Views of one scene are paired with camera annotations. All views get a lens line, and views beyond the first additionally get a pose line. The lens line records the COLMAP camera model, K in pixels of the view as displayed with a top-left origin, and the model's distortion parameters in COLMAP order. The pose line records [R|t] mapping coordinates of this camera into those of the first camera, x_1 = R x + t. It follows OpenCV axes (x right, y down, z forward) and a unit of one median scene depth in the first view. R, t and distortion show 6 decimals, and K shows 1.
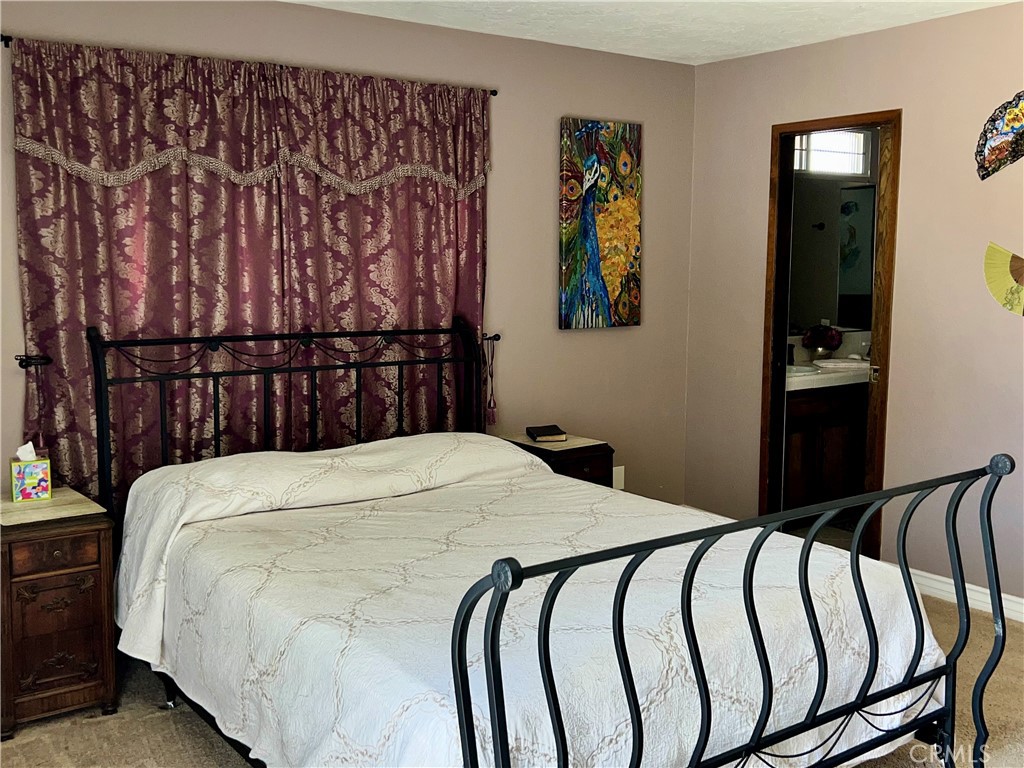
lens RADIAL K [[1029.8, 0, 520.4], [0, 1029.8, 379.9], [0, 0, 1]] dist [0.132543, -0.274604]
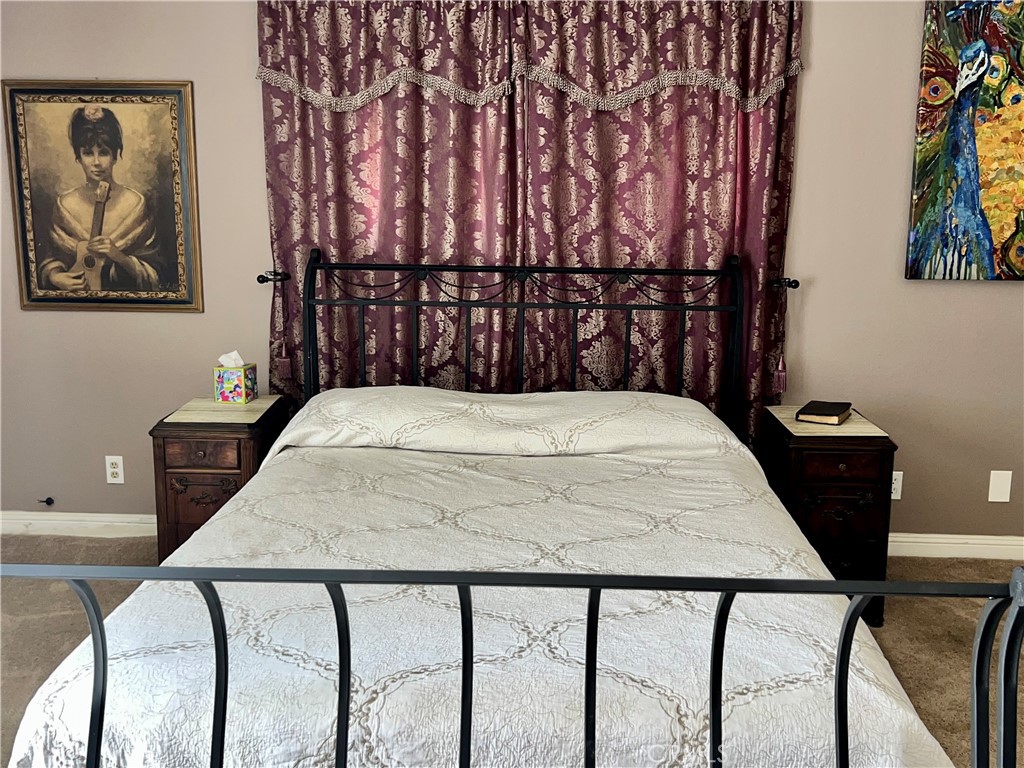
lens RADIAL K [[1029.8, 0, 520.4], [0, 1029.8, 379.9], [0, 0, 1]] dist [0.132543, -0.274604]
pose [[0.779272, 0.124507, -0.614194, 0.352834], [-0.080646, 0.991840, 0.098740, -0.033737], [0.621475, -0.027413, 0.782954, 0.261407]]
